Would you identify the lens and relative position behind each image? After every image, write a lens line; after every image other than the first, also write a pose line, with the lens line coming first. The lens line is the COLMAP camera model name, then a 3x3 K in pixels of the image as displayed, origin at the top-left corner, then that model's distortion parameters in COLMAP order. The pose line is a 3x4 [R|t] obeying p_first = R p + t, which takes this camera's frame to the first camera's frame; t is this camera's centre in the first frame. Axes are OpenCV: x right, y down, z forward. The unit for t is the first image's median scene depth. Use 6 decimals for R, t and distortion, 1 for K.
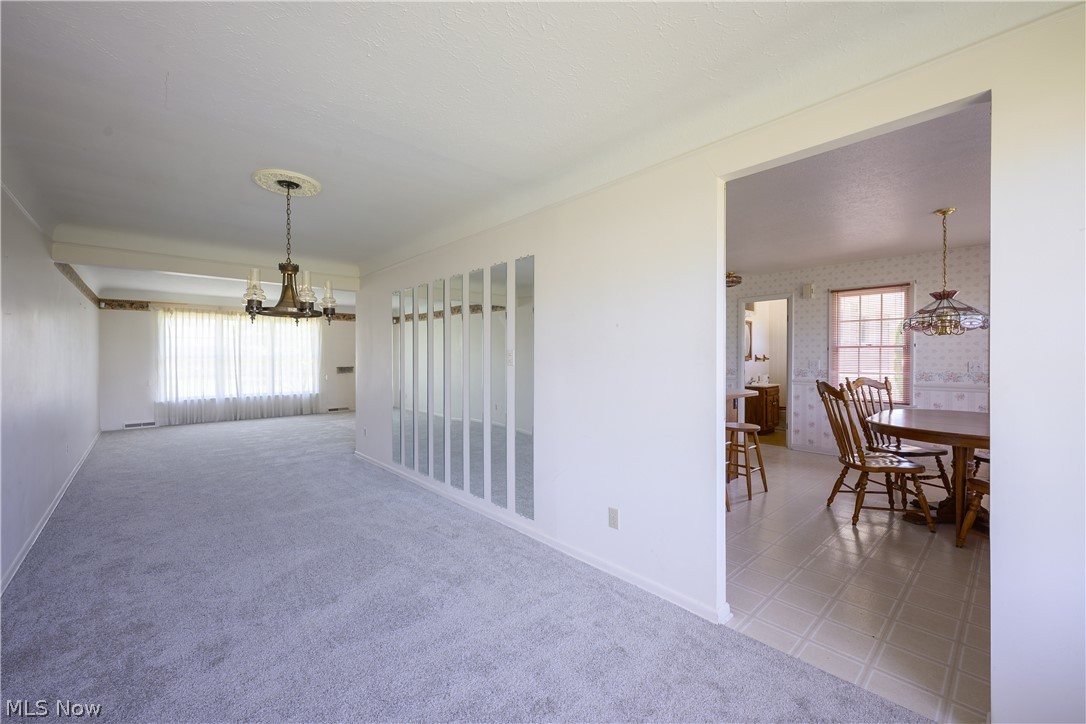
lens RADIAL K [[436.6, 0, 544.4], [0, 436.6, 358.5], [0, 0, 1]] dist [0.002970, -0.000685]
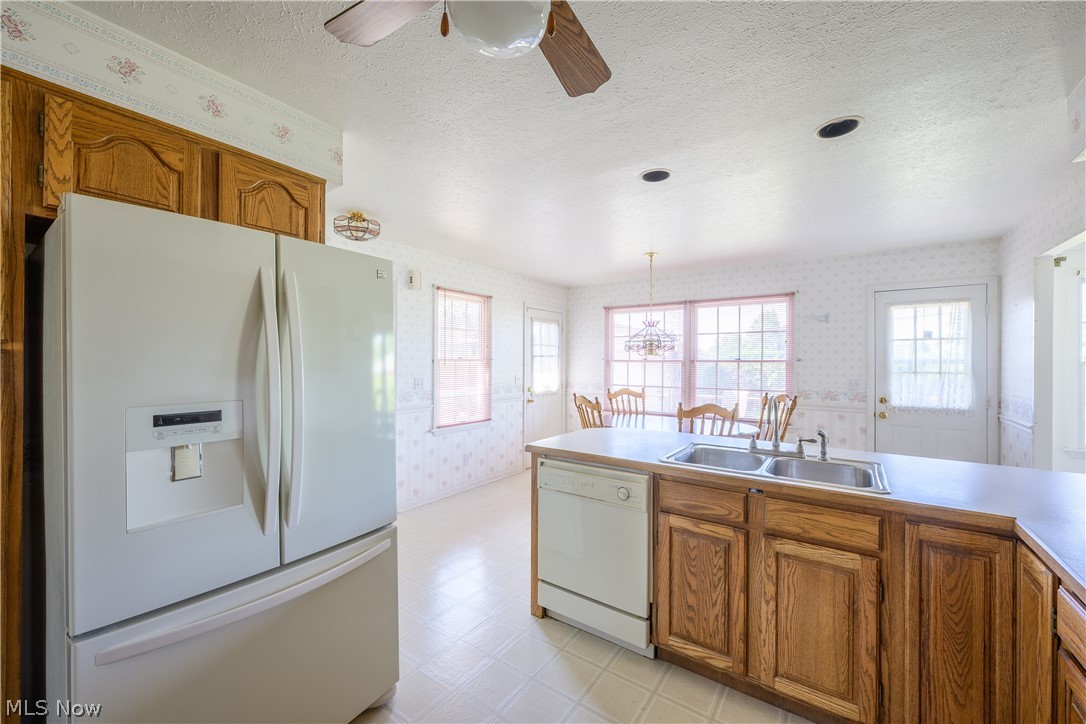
lens RADIAL K [[436.6, 0, 542.3], [0, 436.6, 360.3], [0, 0, 1]] dist [0.002970, -0.000685]
pose [[-0.196919, -0.000387, 0.980420, -0.146691], [-0.003502, 0.999994, -0.000309, -0.028424], [-0.980413, -0.003495, -0.196919, 1.073791]]
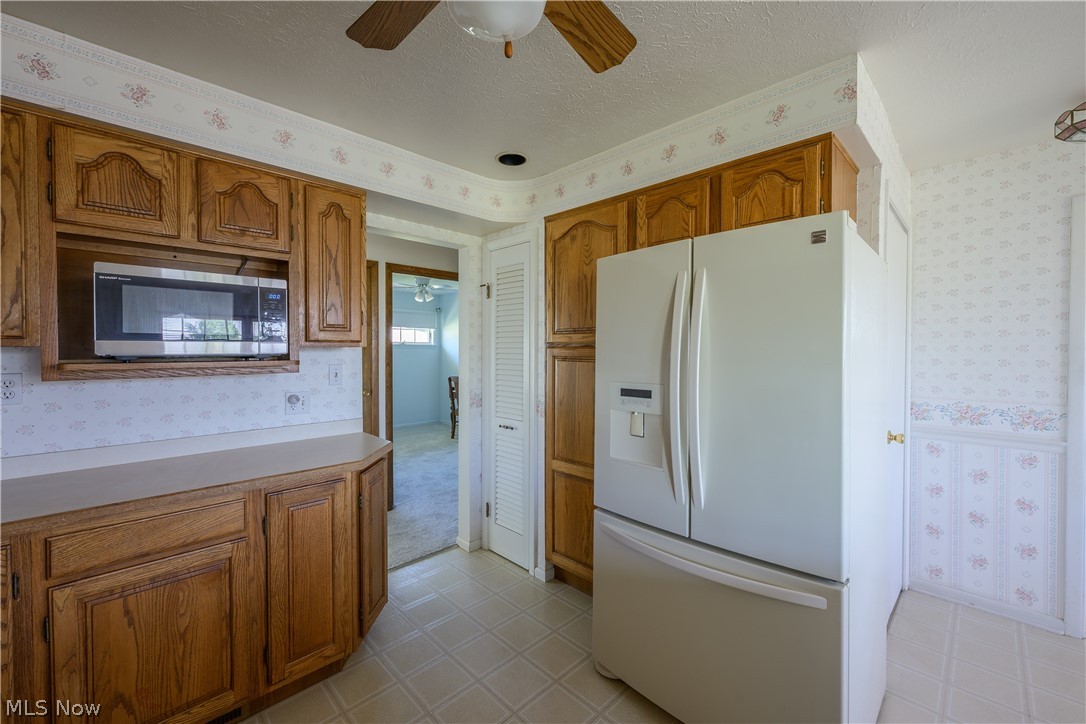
lens RADIAL K [[436.6, 0, 544.9], [0, 436.6, 354.6], [0, 0, 1]] dist [0.002970, -0.000685]
pose [[0.999604, 0.000956, 0.028135, 0.049281], [-0.001189, 0.999965, 0.008237, -0.028605], [-0.028126, -0.008267, 0.999570, 0.878034]]
